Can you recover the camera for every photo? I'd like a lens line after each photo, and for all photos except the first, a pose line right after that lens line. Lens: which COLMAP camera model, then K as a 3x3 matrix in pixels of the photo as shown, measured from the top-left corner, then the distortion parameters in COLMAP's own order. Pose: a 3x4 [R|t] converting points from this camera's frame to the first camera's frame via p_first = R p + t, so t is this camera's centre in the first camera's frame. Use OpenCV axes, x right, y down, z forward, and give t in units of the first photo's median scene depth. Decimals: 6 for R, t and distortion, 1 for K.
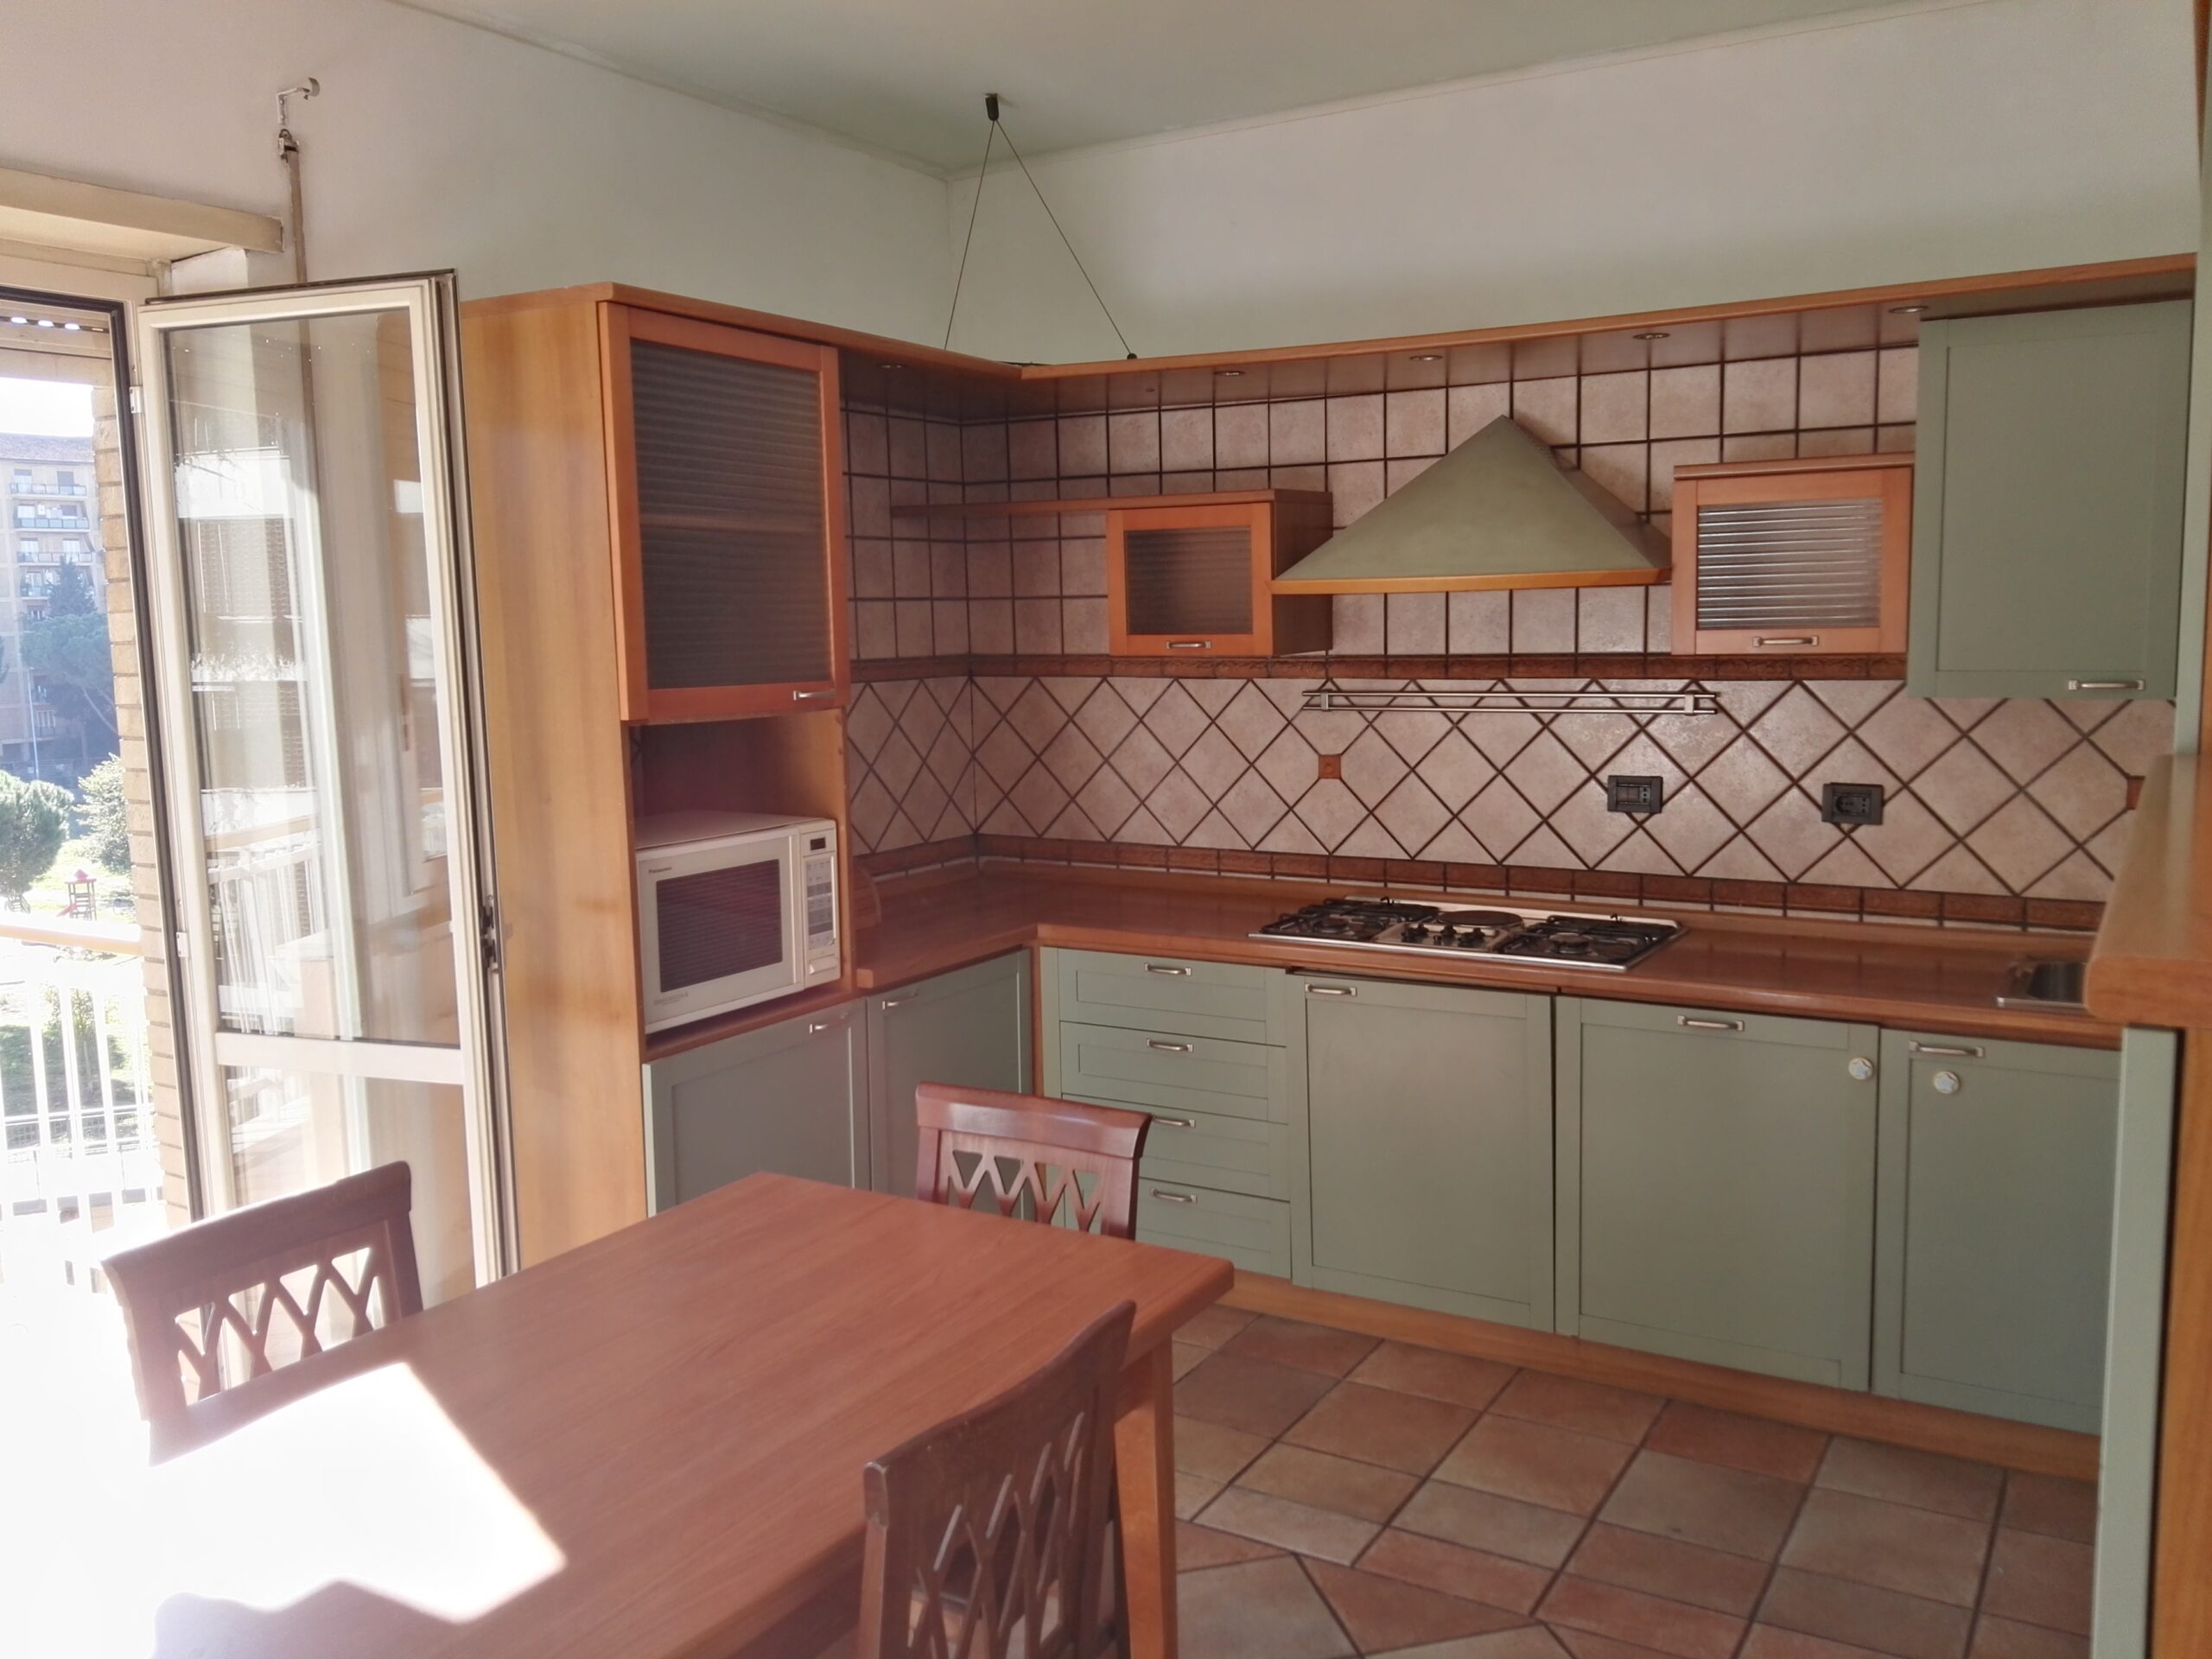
lens RADIAL K [[1771.4, 0, 1169.6], [0, 1771.4, 823.7], [0, 0, 1]] dist [0.087836, -0.196880]
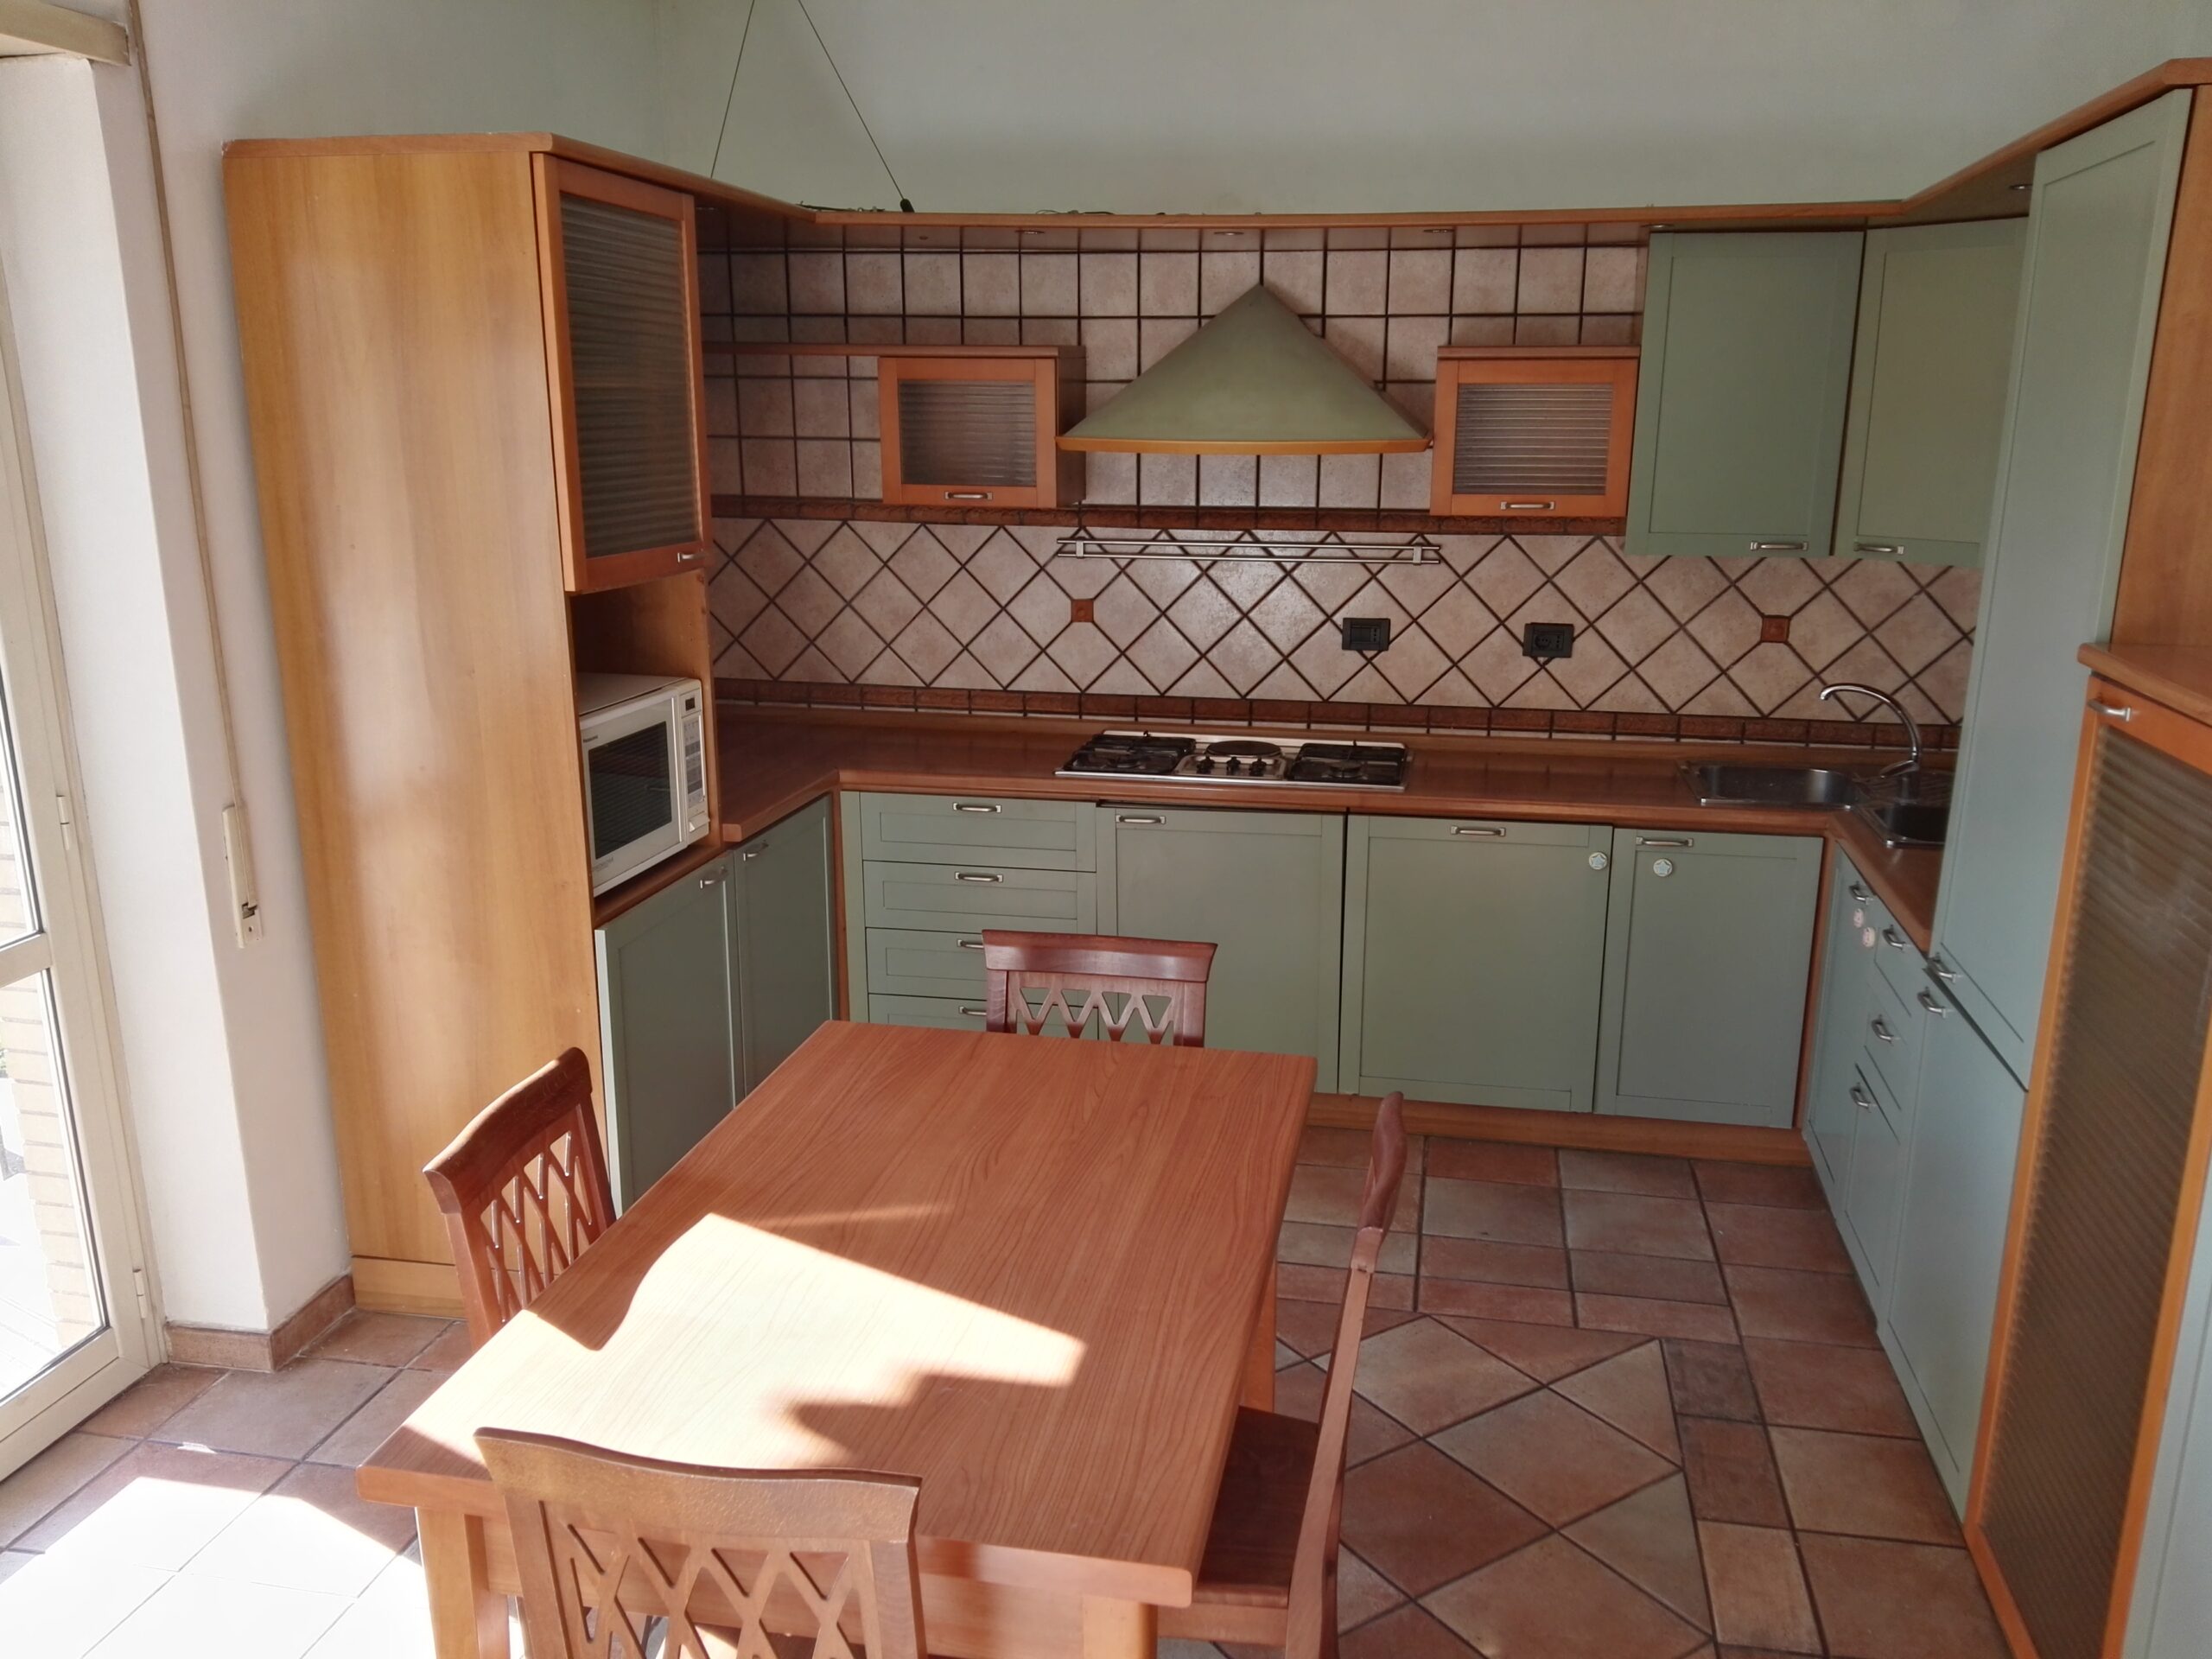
lens RADIAL K [[1776.4, 0, 1155.6], [0, 1776.4, 881.9], [0, 0, 1]] dist [0.092767, -0.165970]
pose [[0.942745, -0.064685, 0.327182, -0.255148], [0.016946, 0.989035, 0.146707, -0.029691], [-0.333084, -0.132763, 0.933504, -0.049428]]
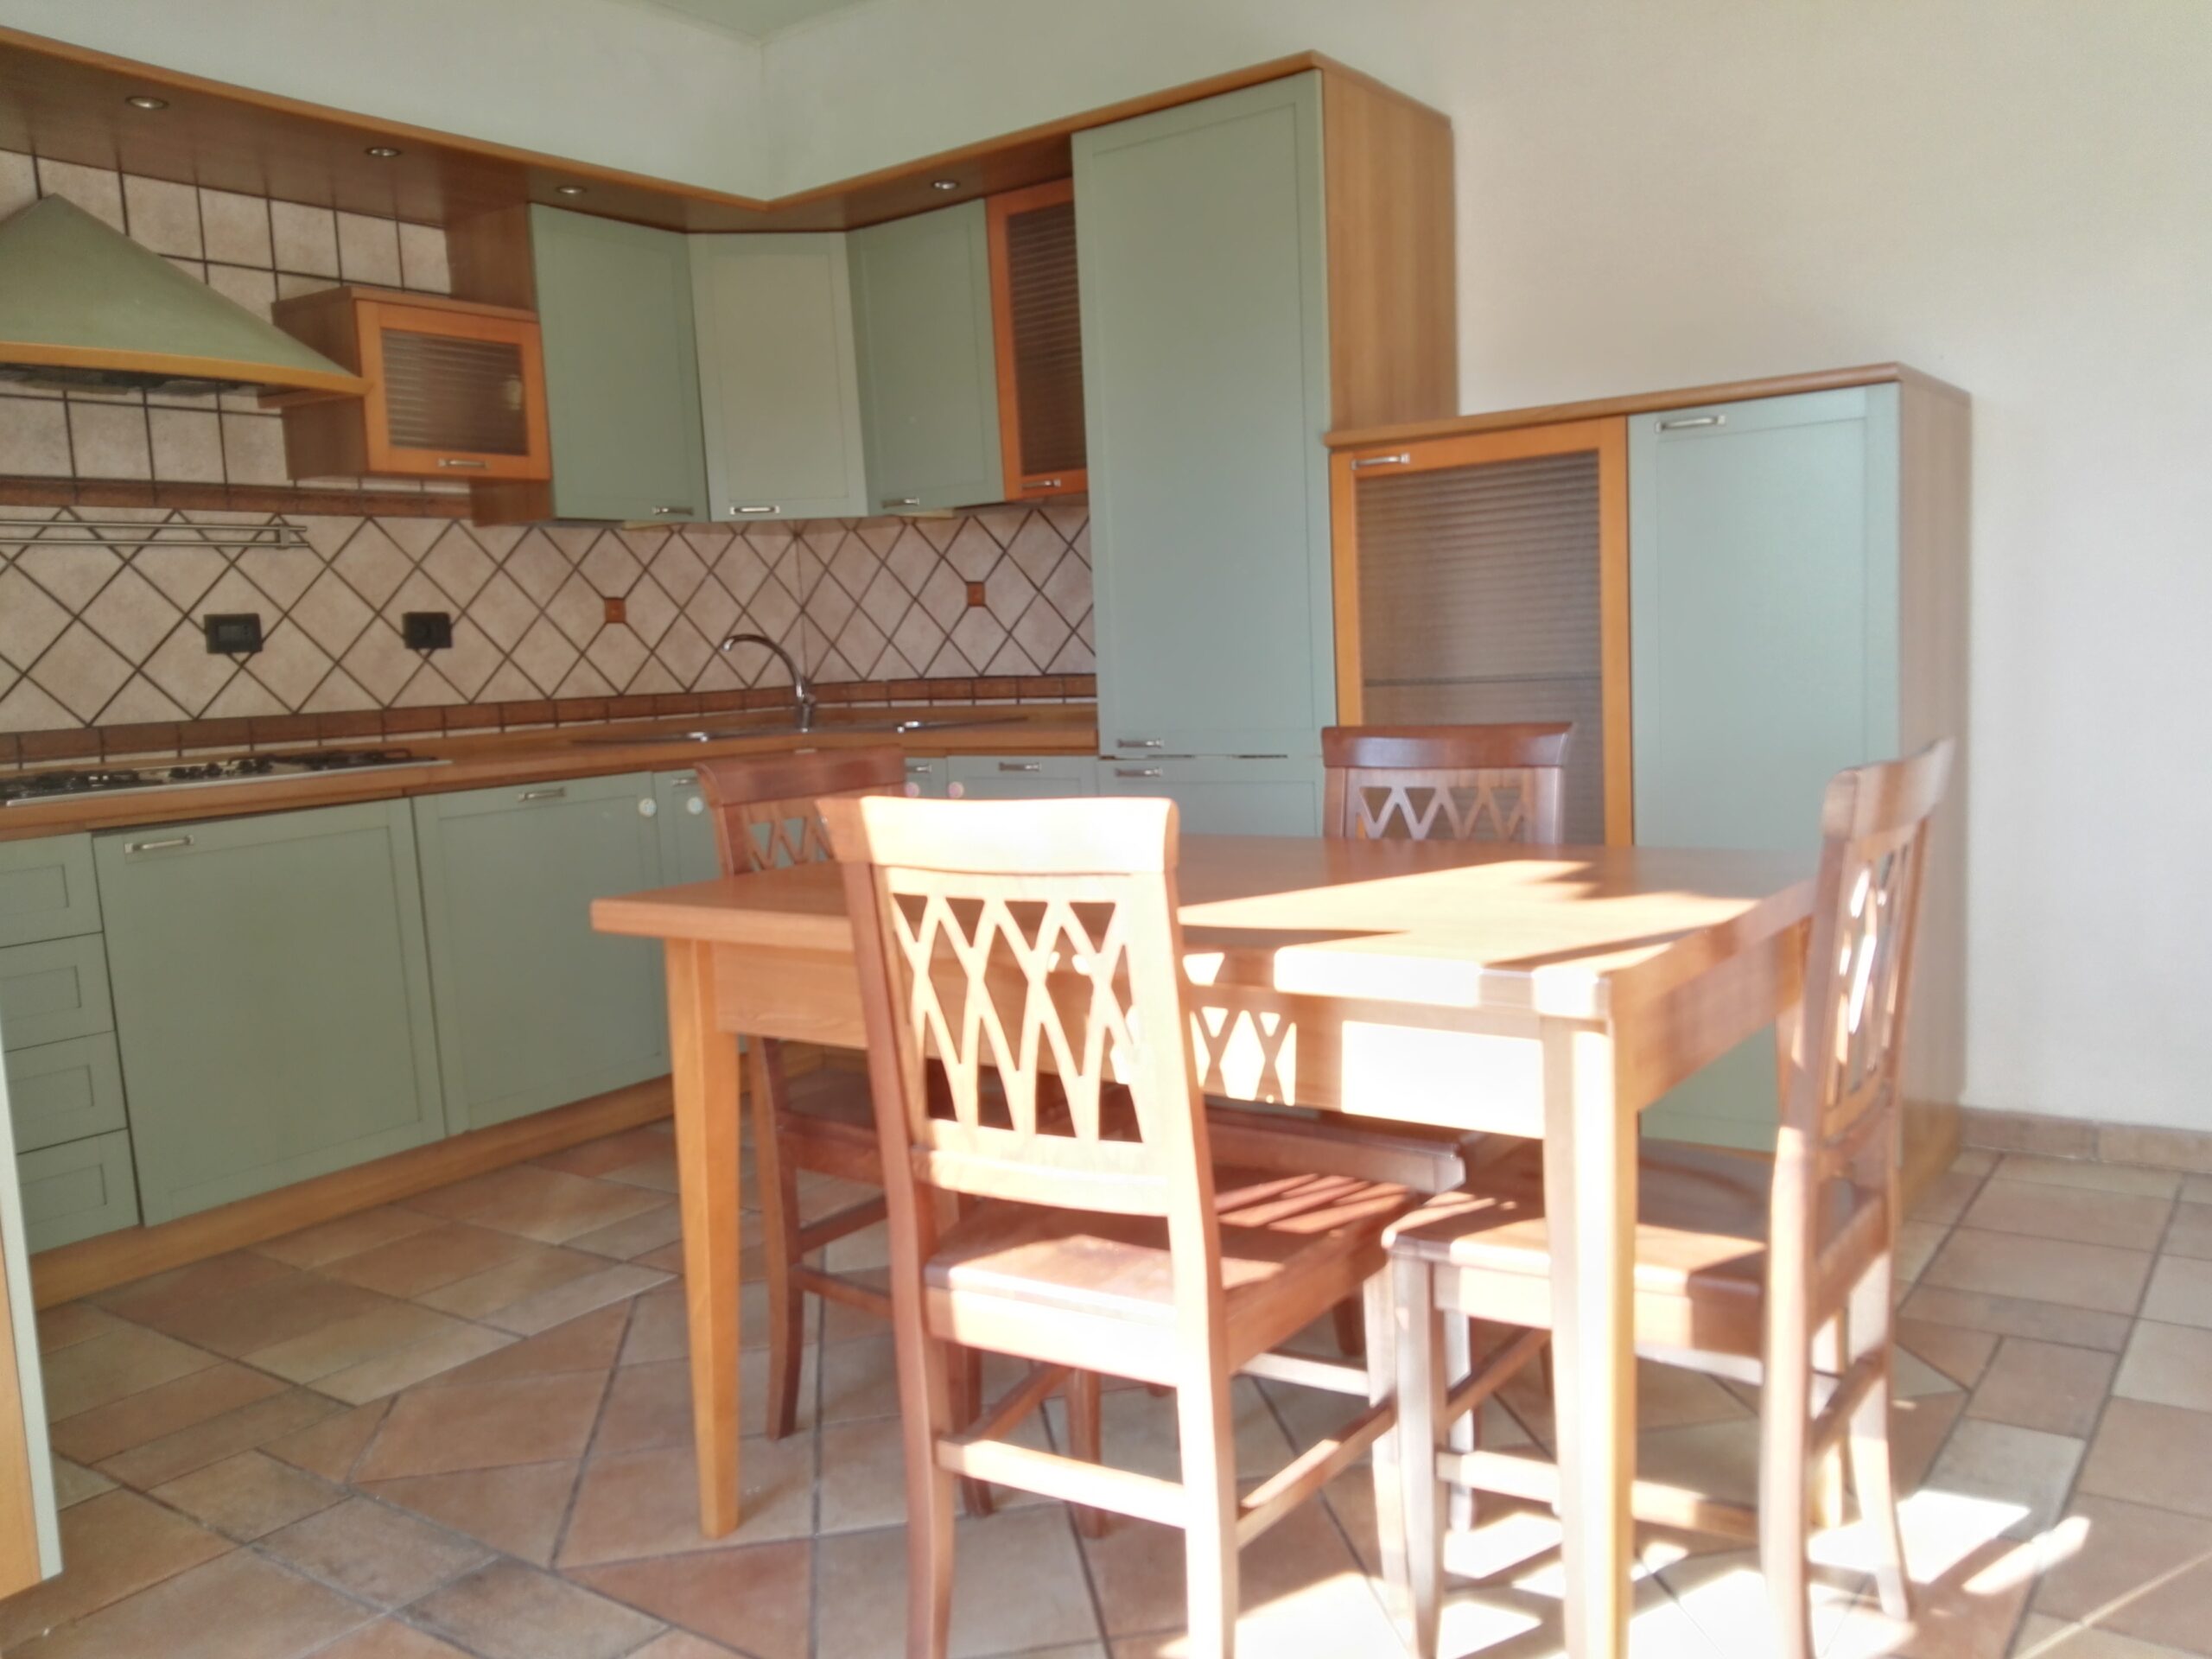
lens RADIAL K [[1769.5, 0, 1140.9], [0, 1769.5, 852.7], [0, 0, 1]] dist [0.096992, -0.169961]
pose [[0.092710, -0.102511, 0.990402, -0.661150], [0.168483, 0.981958, 0.085865, 0.098724], [-0.981335, 0.158905, 0.108308, 0.442398]]
